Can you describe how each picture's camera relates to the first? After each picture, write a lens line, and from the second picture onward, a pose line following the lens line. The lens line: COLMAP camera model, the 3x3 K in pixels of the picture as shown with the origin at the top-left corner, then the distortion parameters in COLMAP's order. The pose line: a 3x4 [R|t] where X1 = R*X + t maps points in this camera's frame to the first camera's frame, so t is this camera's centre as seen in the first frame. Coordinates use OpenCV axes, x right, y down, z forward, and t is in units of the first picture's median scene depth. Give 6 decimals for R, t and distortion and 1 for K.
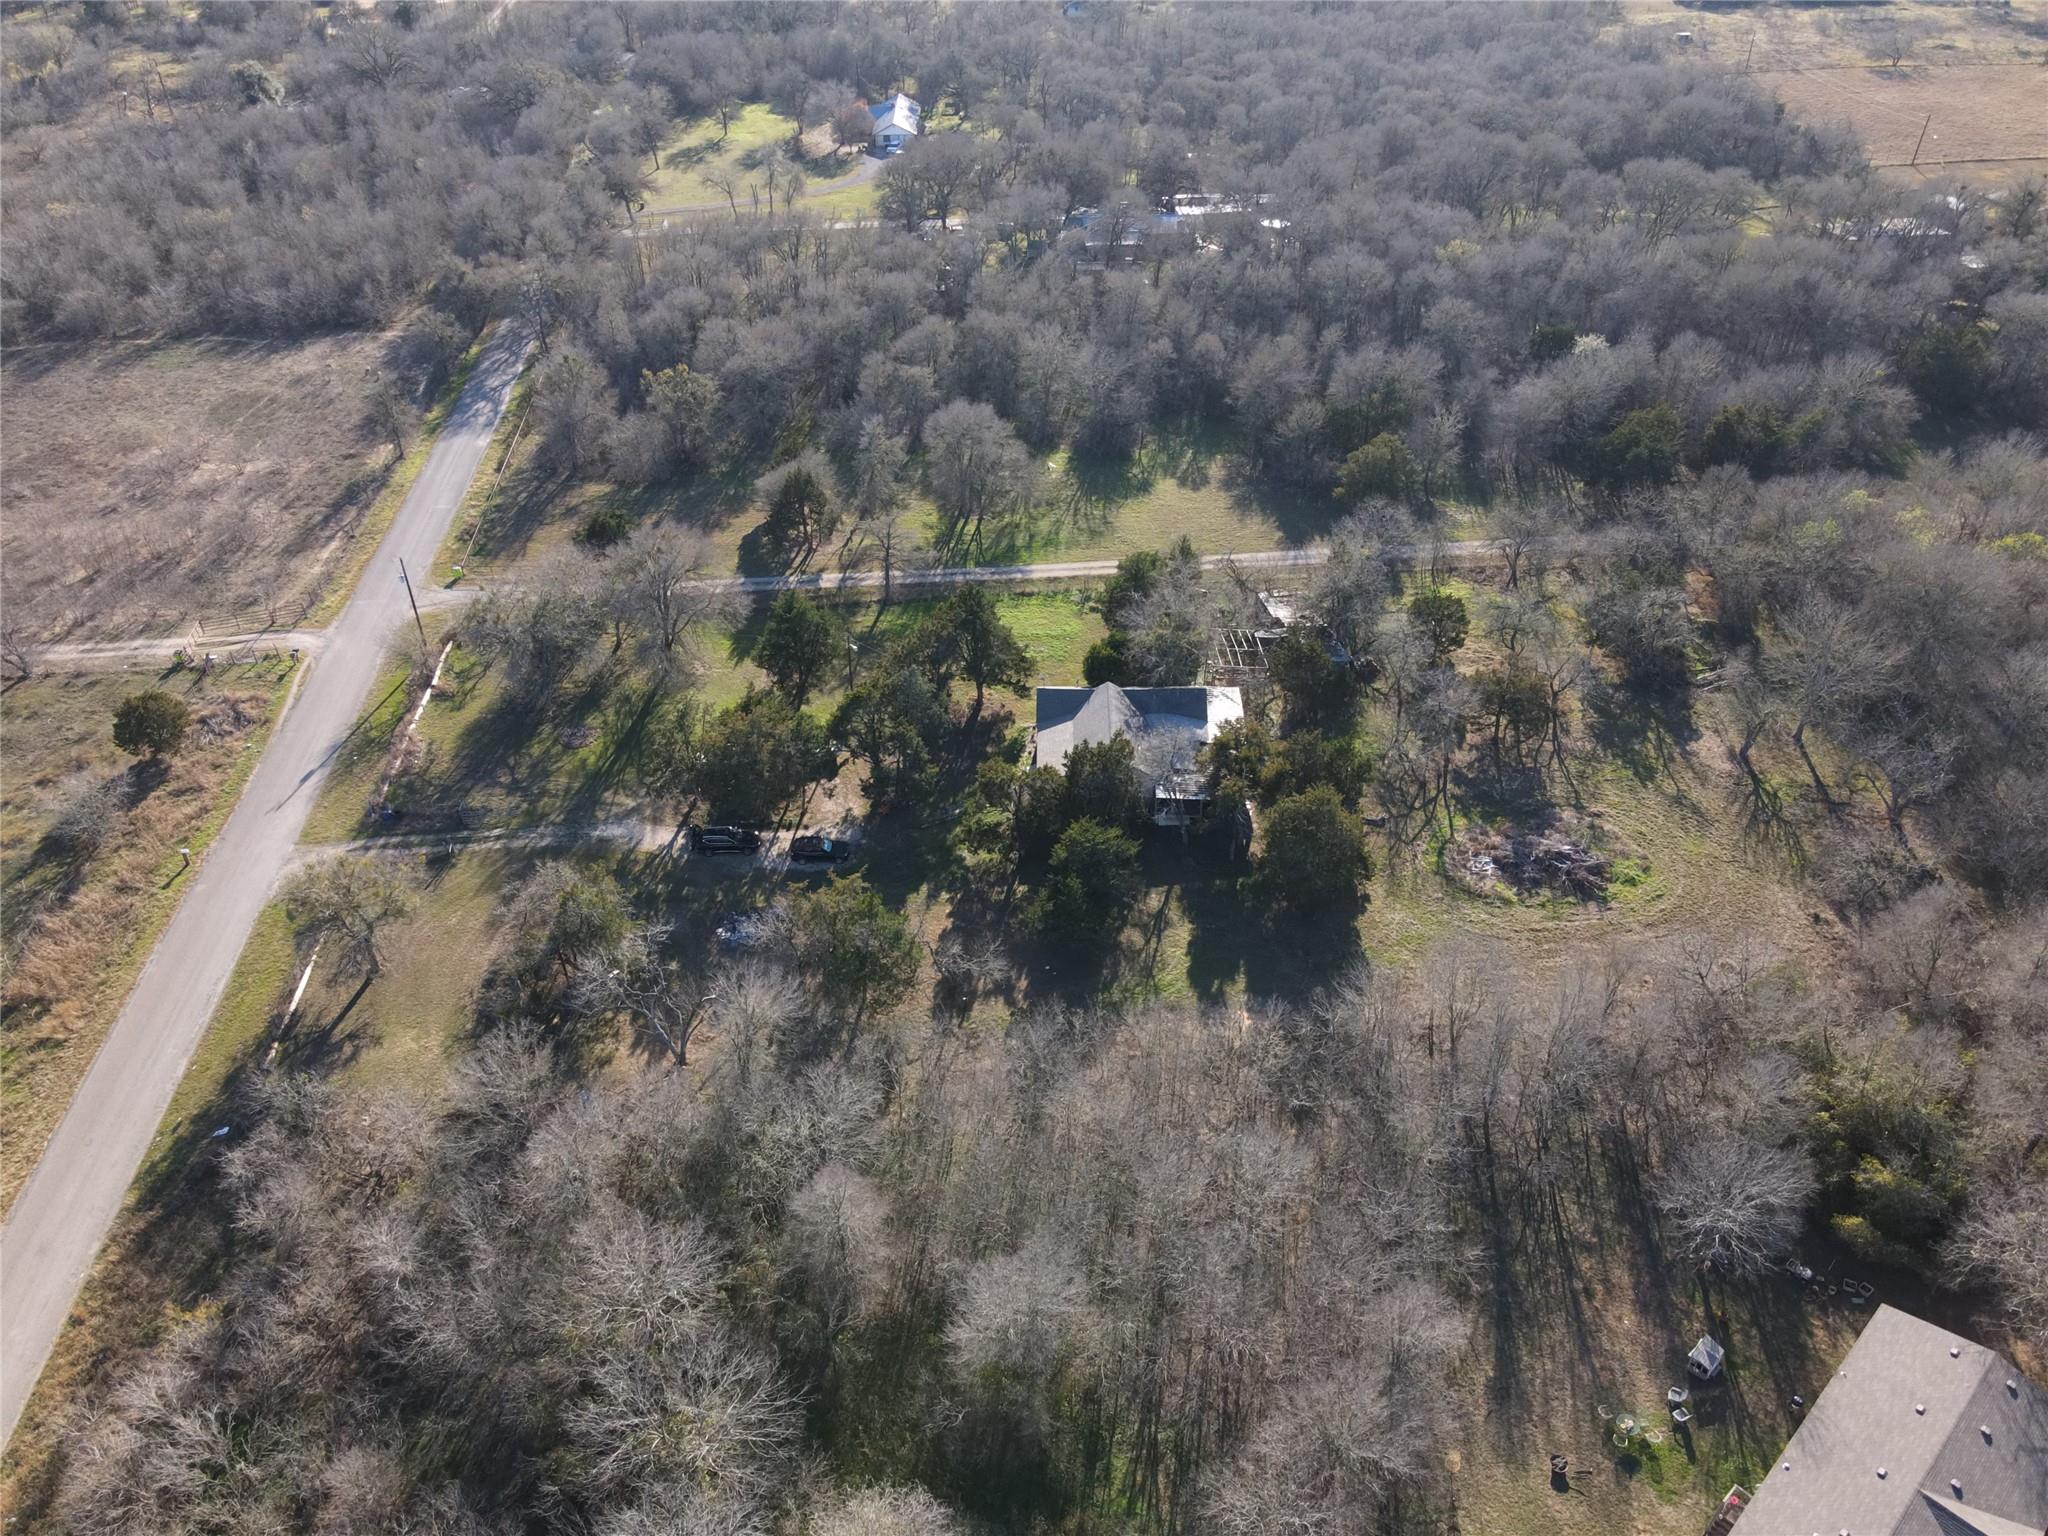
lens RADIAL K [[1497.9, 0, 1023.9], [0, 1497.9, 770.0], [0, 0, 1]] dist [0.017768, 0.006188]
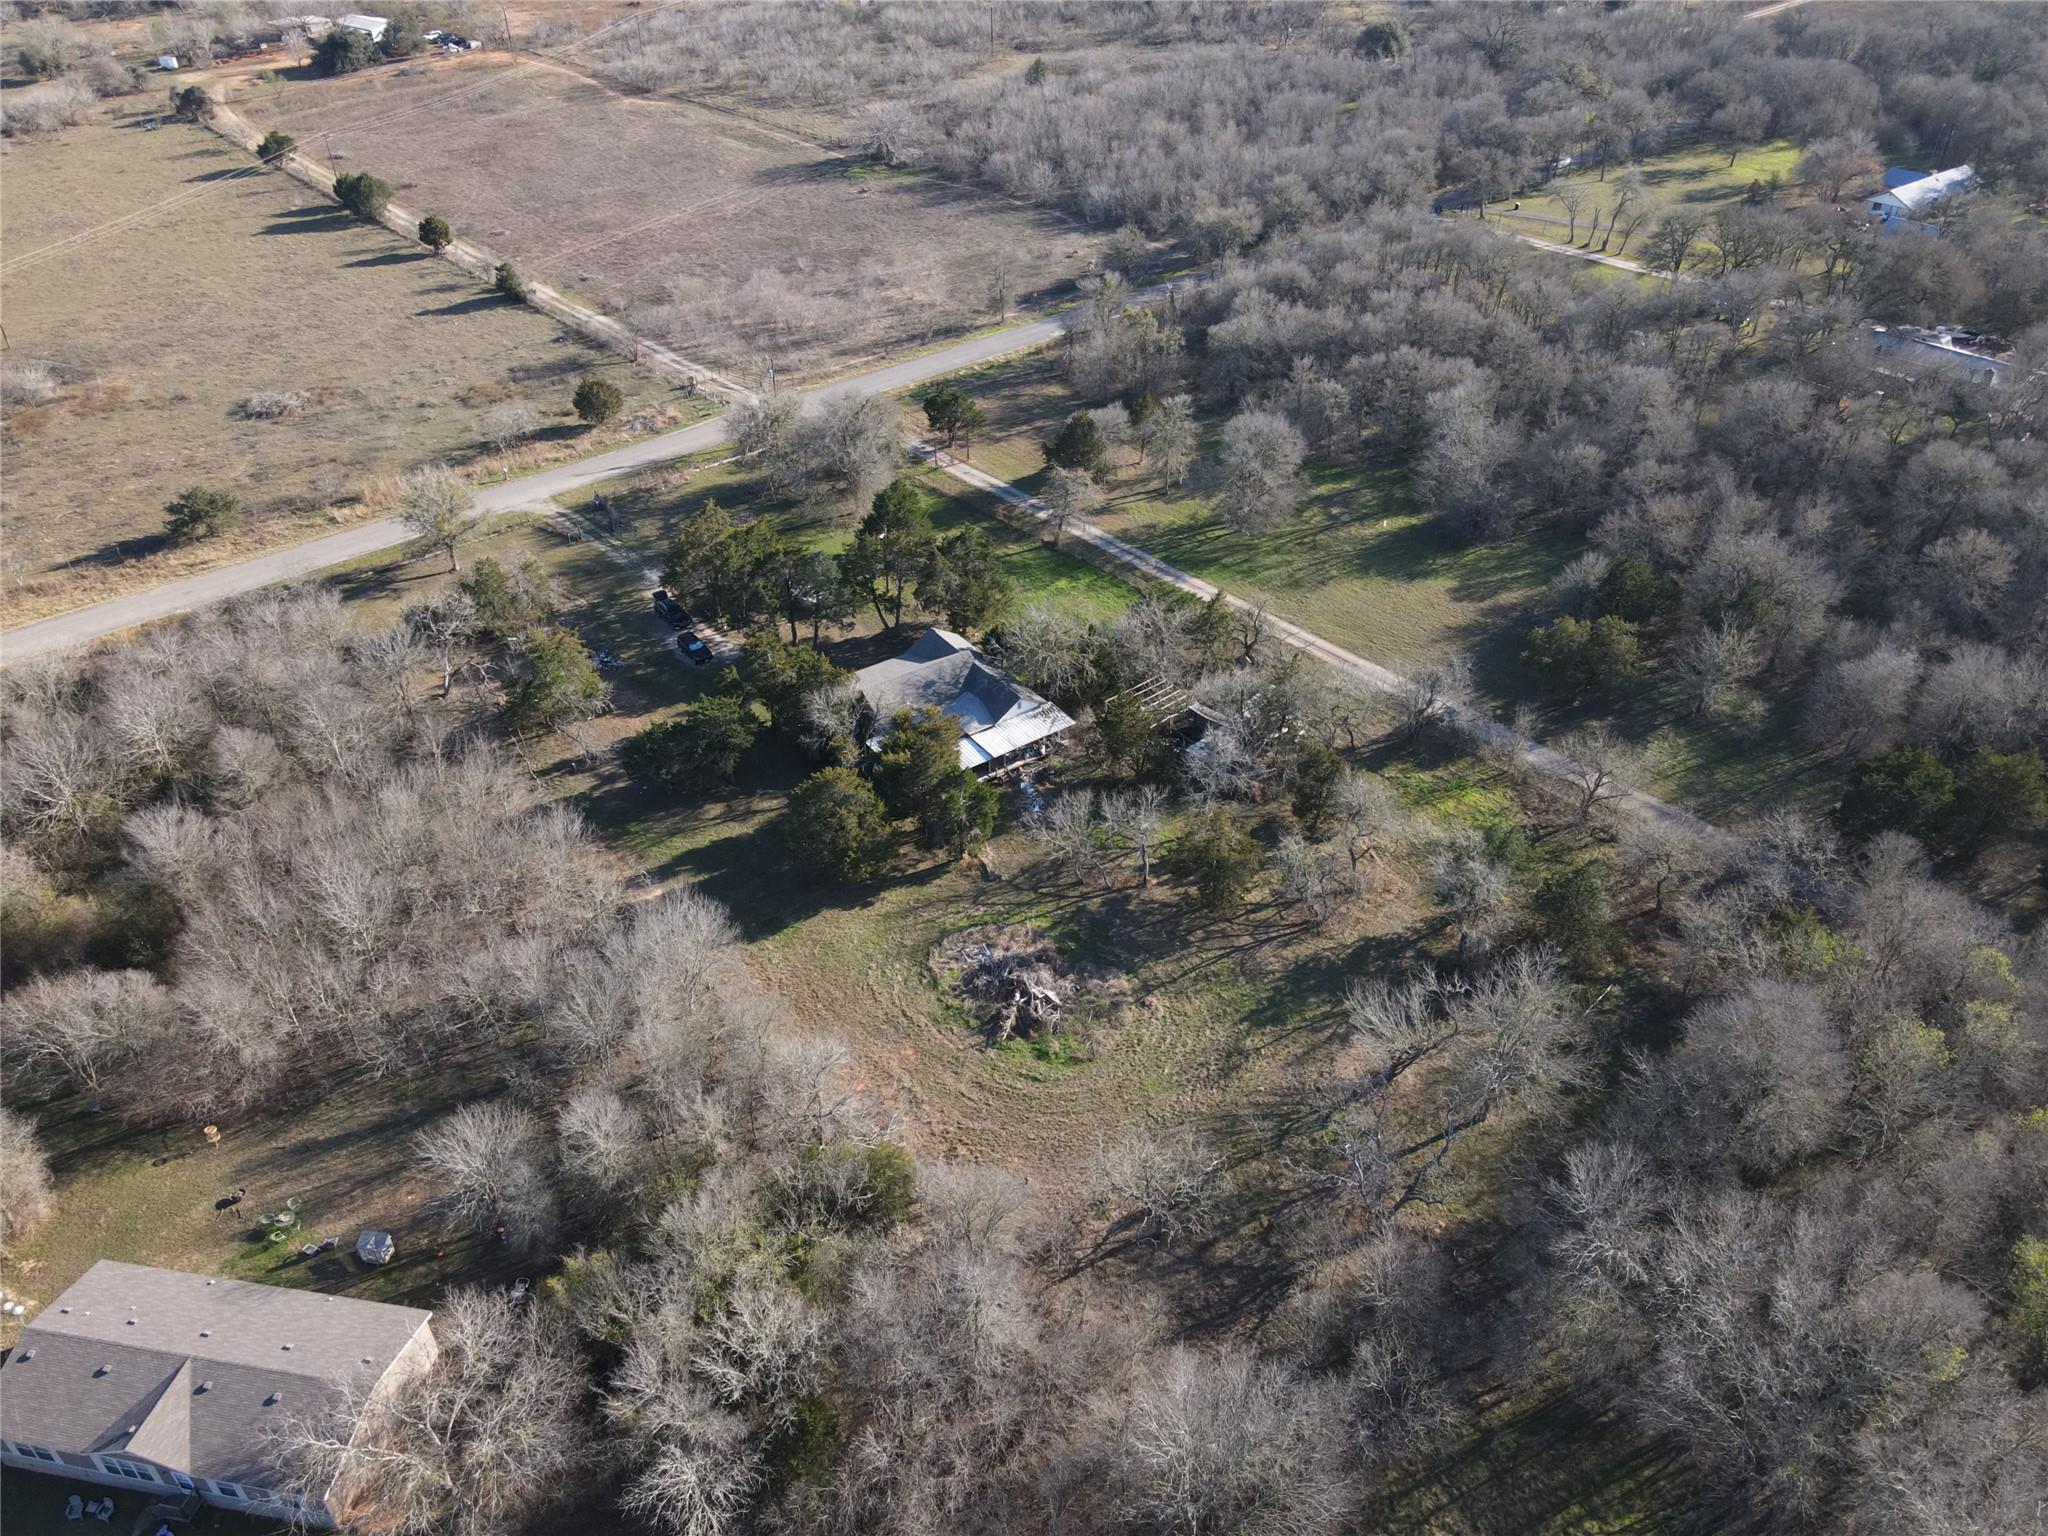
lens RADIAL K [[1497.9, 0, 1025.2], [0, 1497.9, 771.5], [0, 0, 1]] dist [0.017768, 0.006188]
pose [[0.586659, 0.476688, -0.654675, 0.824289], [-0.470839, 0.858504, 0.203180, -0.223051], [0.658895, 0.189049, 0.728092, 0.293943]]
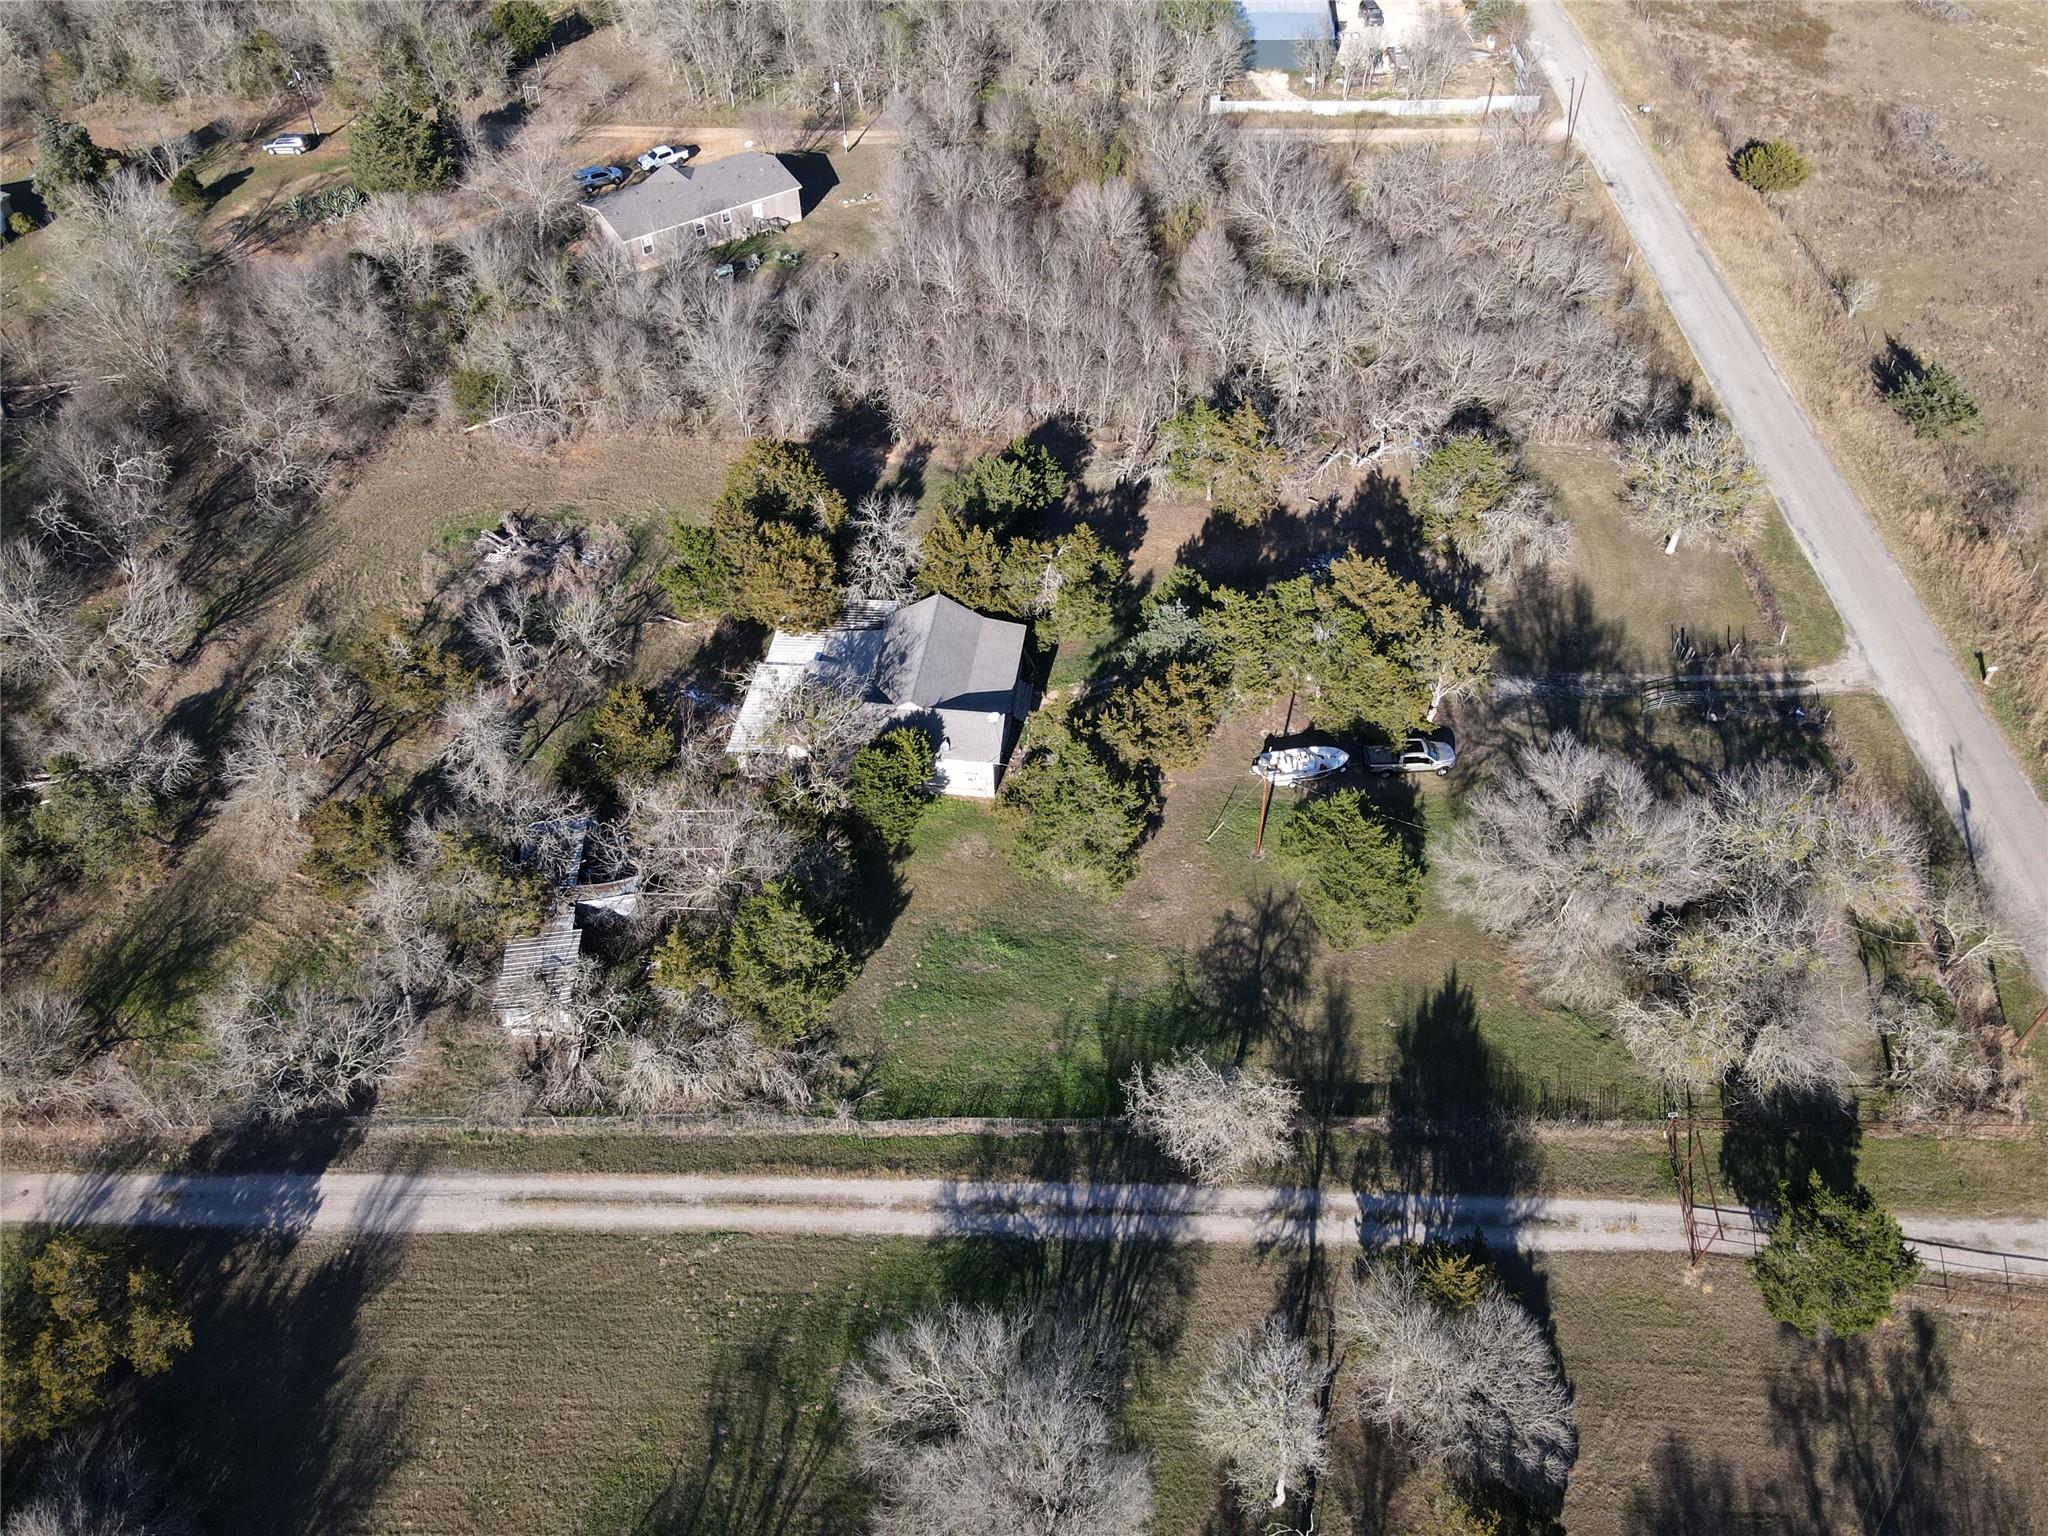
lens RADIAL K [[1497.9, 0, 1031.2], [0, 1497.9, 770.0], [0, 0, 1]] dist [0.017768, 0.006188]
pose [[-0.993088, -0.073796, 0.091270, -0.077930], [0.079409, 0.150182, 0.985464, -0.813898], [-0.086430, 0.985900, -0.143284, 1.171961]]
